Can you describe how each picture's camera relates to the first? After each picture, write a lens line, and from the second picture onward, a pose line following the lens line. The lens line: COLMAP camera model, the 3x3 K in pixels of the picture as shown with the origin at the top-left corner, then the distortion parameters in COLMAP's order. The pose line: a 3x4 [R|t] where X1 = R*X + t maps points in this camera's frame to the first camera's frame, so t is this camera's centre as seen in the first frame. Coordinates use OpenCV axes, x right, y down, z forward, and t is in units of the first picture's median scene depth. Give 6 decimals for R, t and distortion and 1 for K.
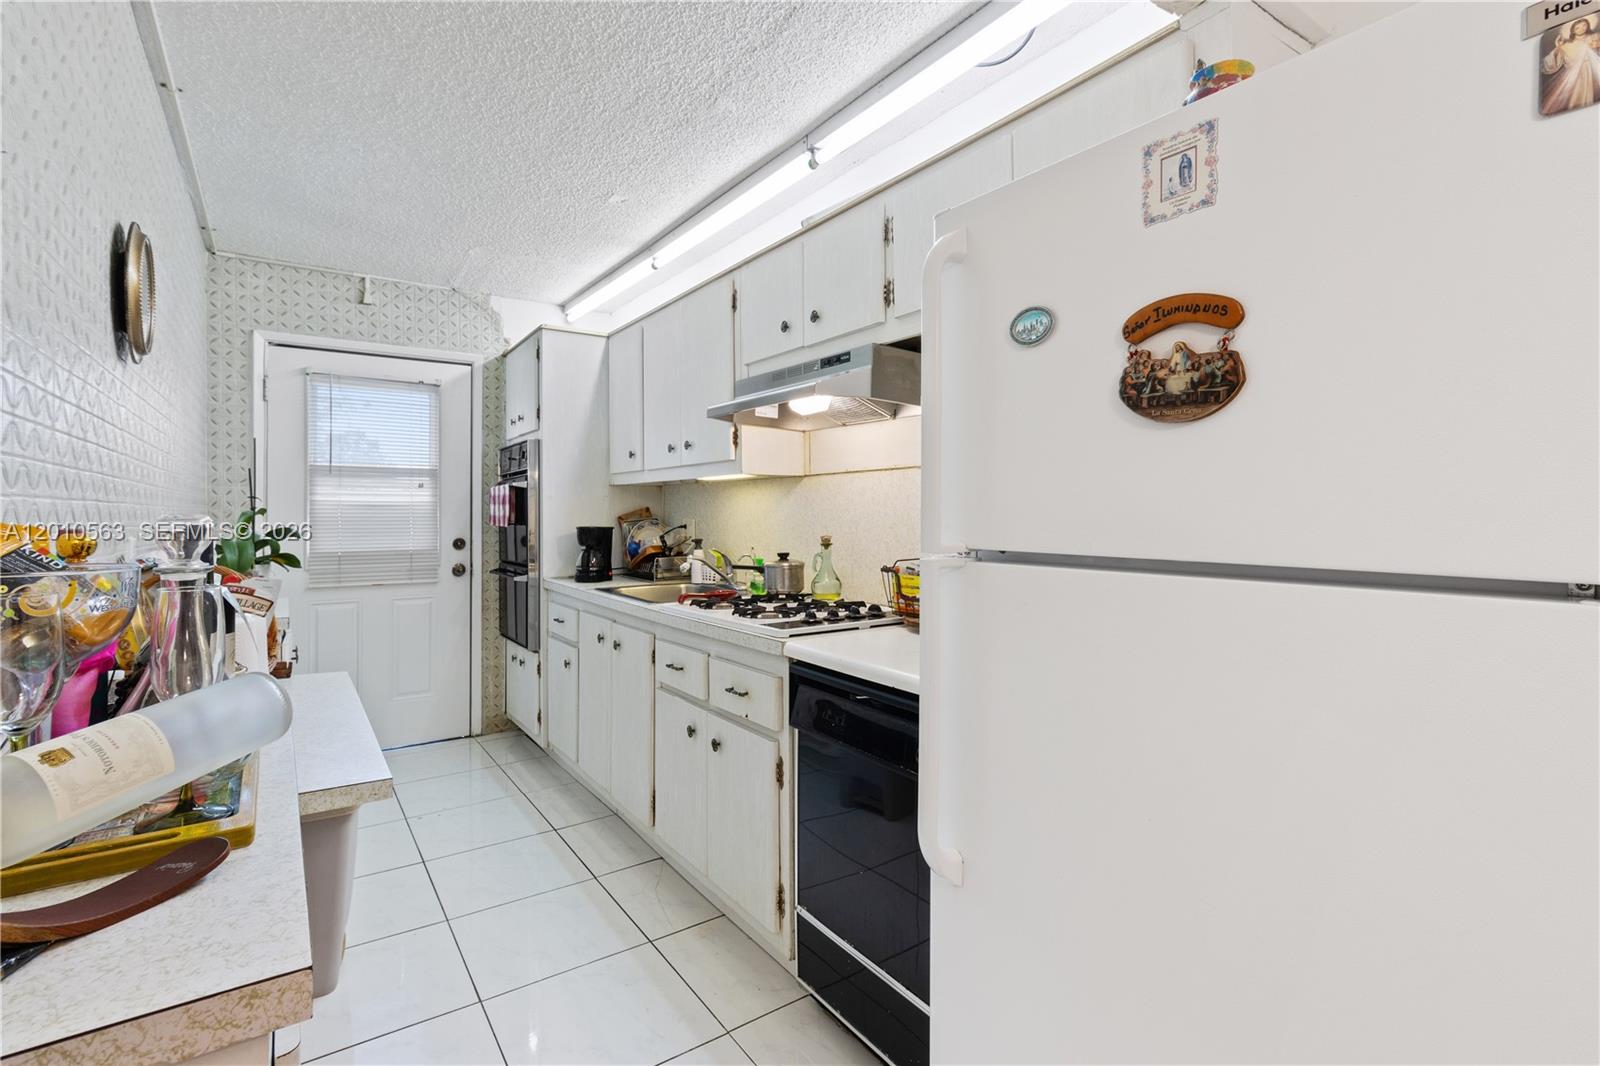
lens RADIAL K [[751.5, 0, 802.7], [0, 751.5, 518.5], [0, 0, 1]] dist [0.005550, 0.000507]
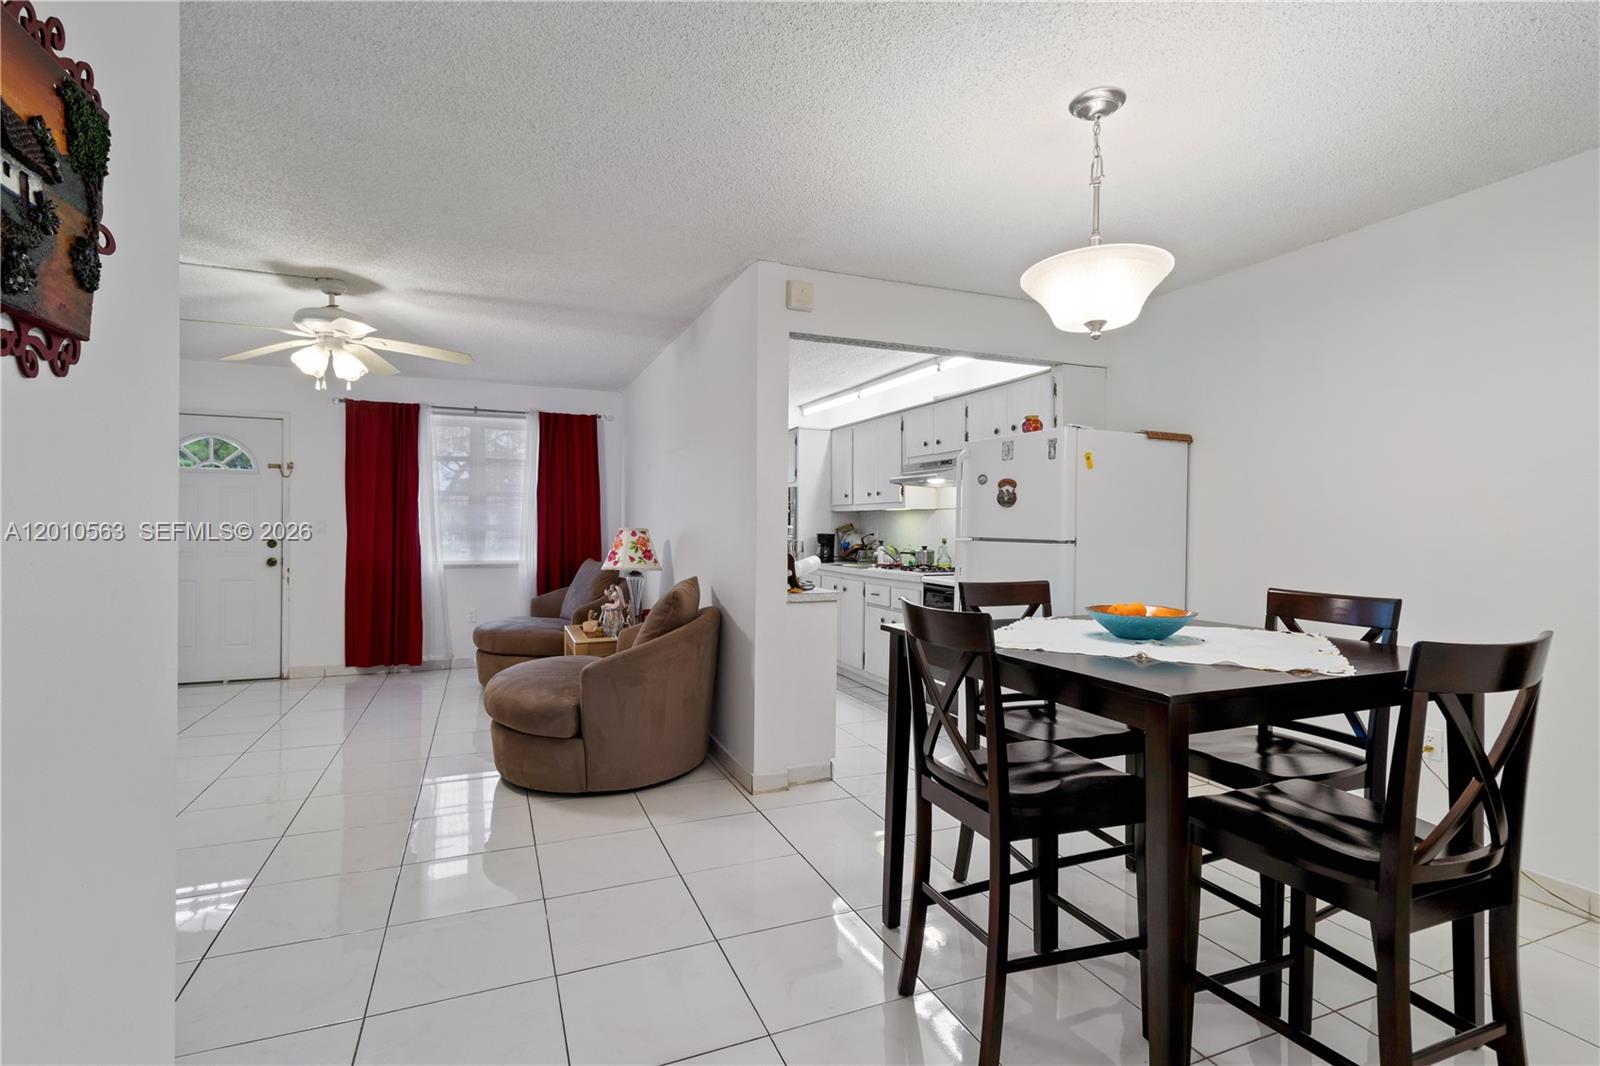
lens RADIAL K [[750.5, 0, 800.0], [0, 750.5, 533.0], [0, 0, 1]] dist [0.002771, 0.000279]
pose [[0.977159, 0.009589, -0.212294, 0.081890], [-0.009664, 0.999953, 0.000686, 0.010934], [0.212291, 0.001381, 0.977206, -1.168479]]
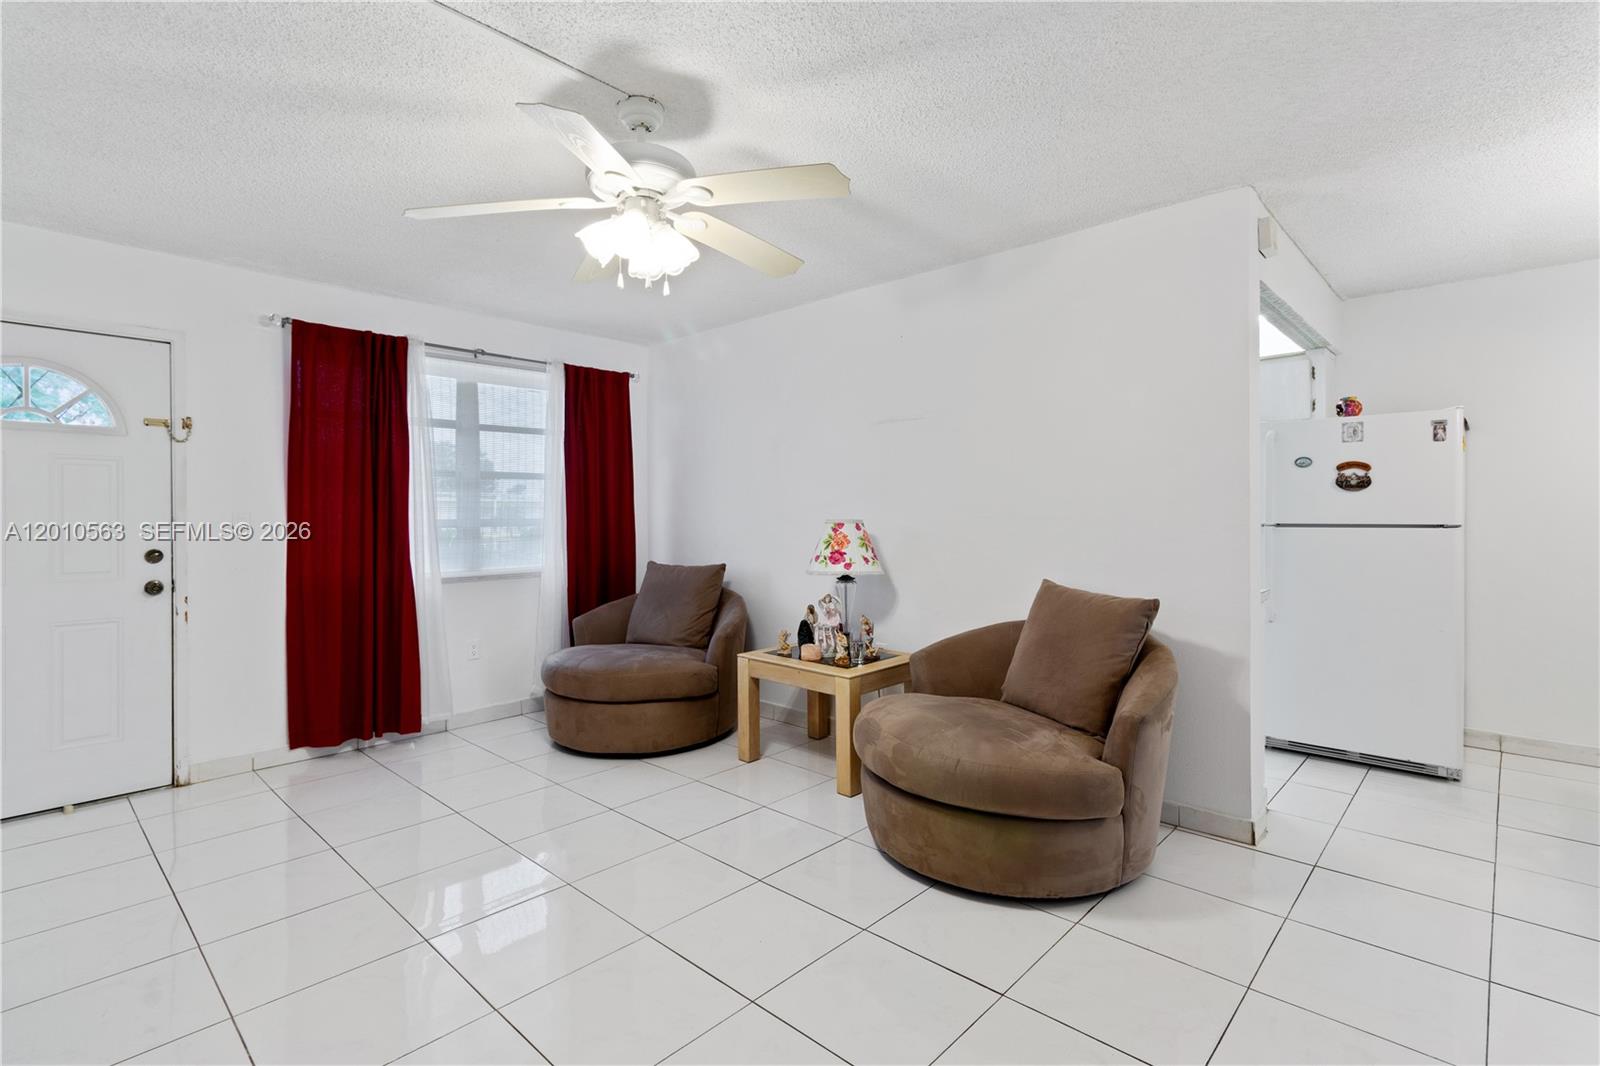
lens RADIAL K [[751.5, 0, 802.7], [0, 751.5, 518.5], [0, 0, 1]] dist [0.005550, 0.000507]
pose [[0.979415, -0.005212, 0.201790, -1.101193], [0.006513, 0.999962, -0.005784, 0.009408], [-0.201752, 0.006979, 0.979412, -0.819387]]
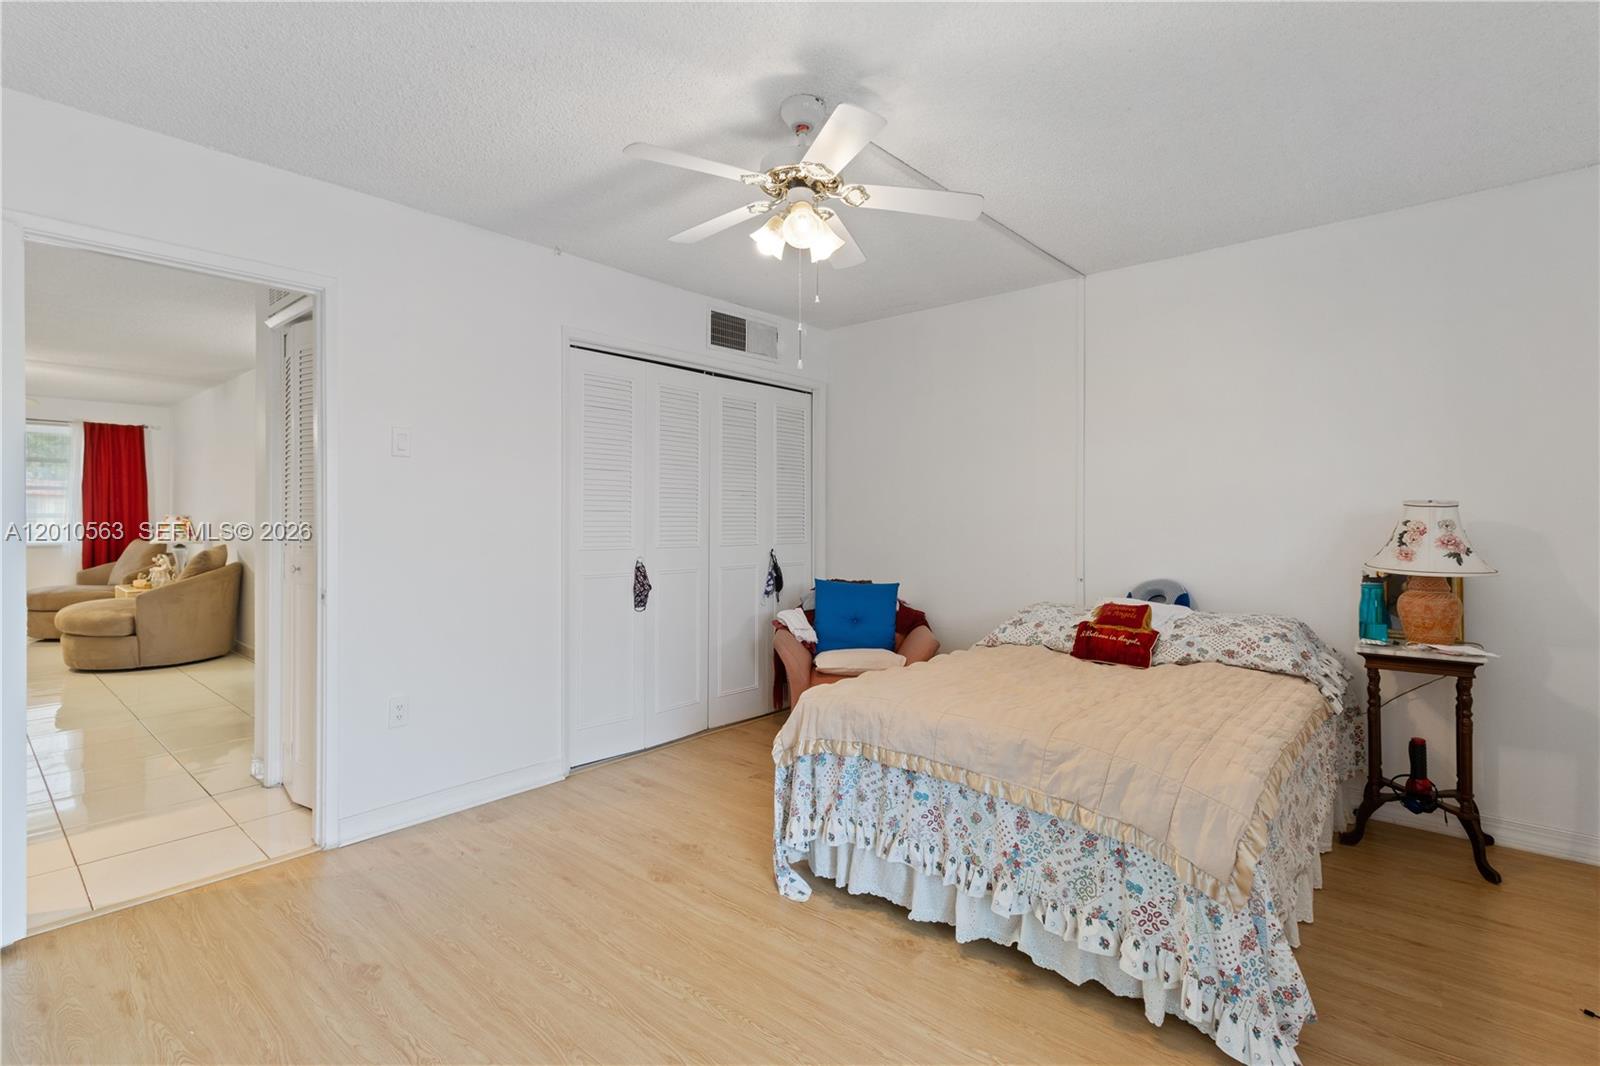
lens RADIAL K [[751.5, 0, 802.7], [0, 751.5, 518.5], [0, 0, 1]] dist [0.005550, 0.000507]
pose [[0.970705, 0.002324, 0.240262, 0.823208], [-0.001326, 0.999990, -0.004314, 0.025974], [-0.240270, 0.003869, 0.970698, -2.632470]]
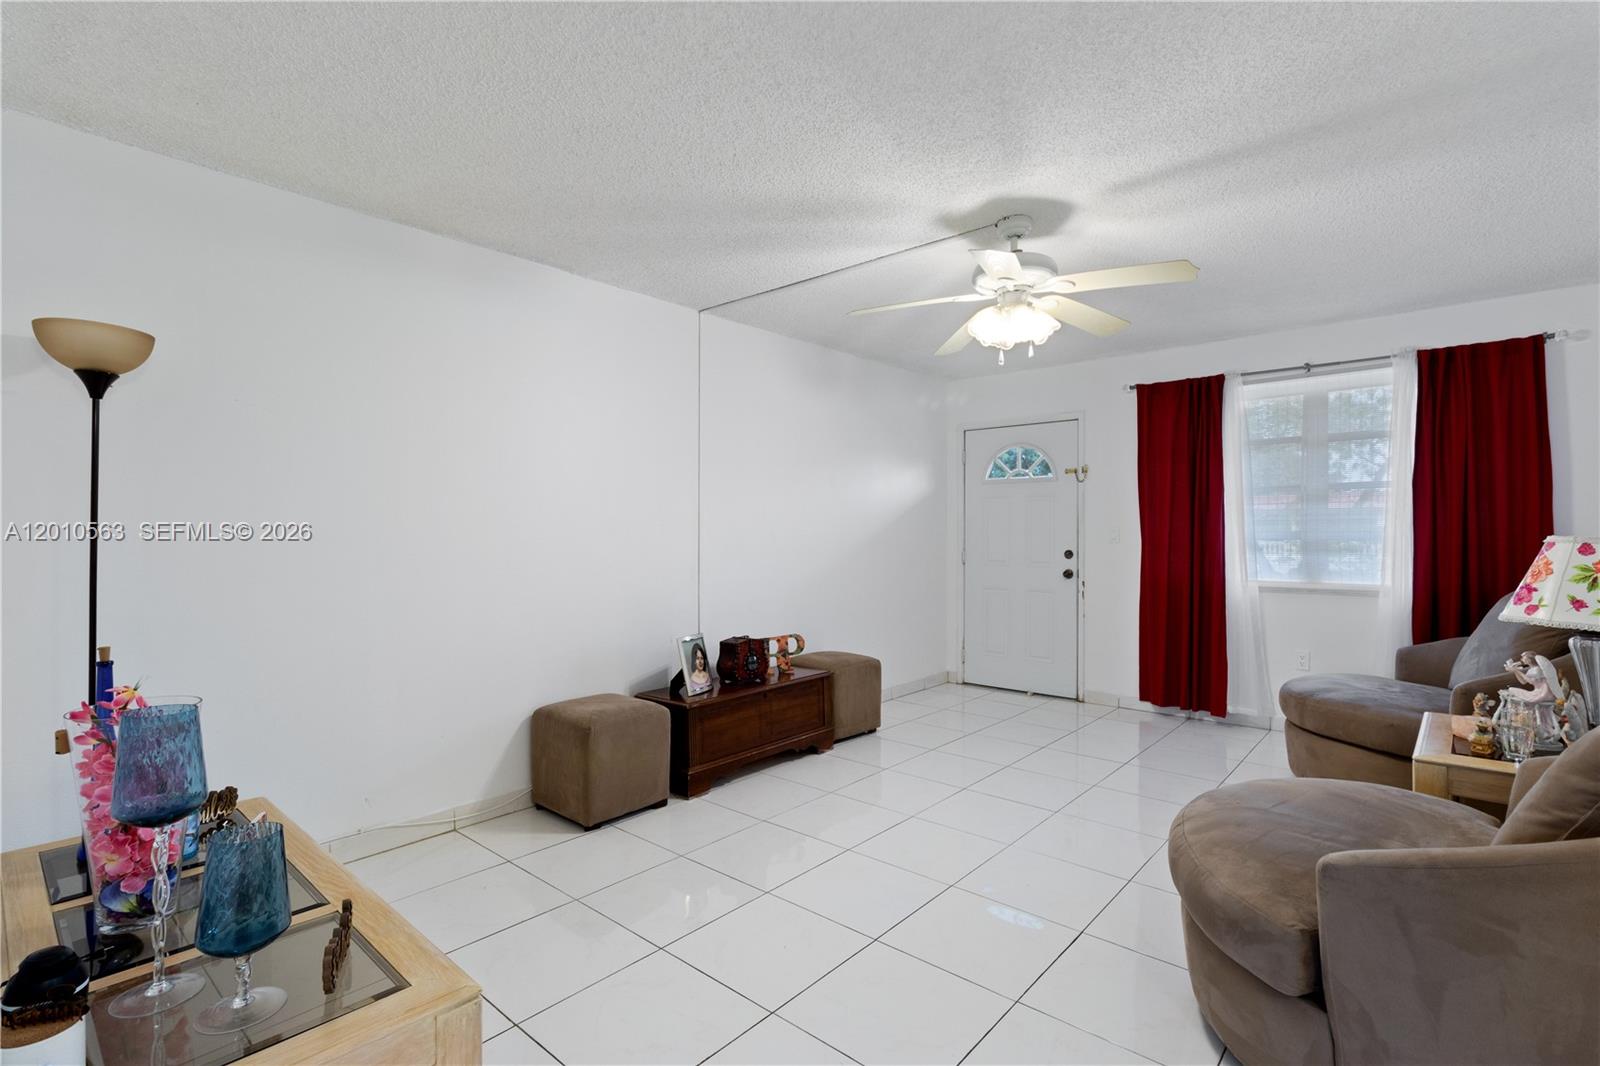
lens RADIAL K [[743.9, 0, 805.6], [0, 743.9, 538.0], [0, 0, 1]] dist [0.001838, 0.000412]
pose [[0.240312, 0.007758, -0.970665, -0.098131], [-0.005227, 0.999964, 0.006699, 0.004204], [0.970682, 0.003464, 0.240344, -0.519011]]
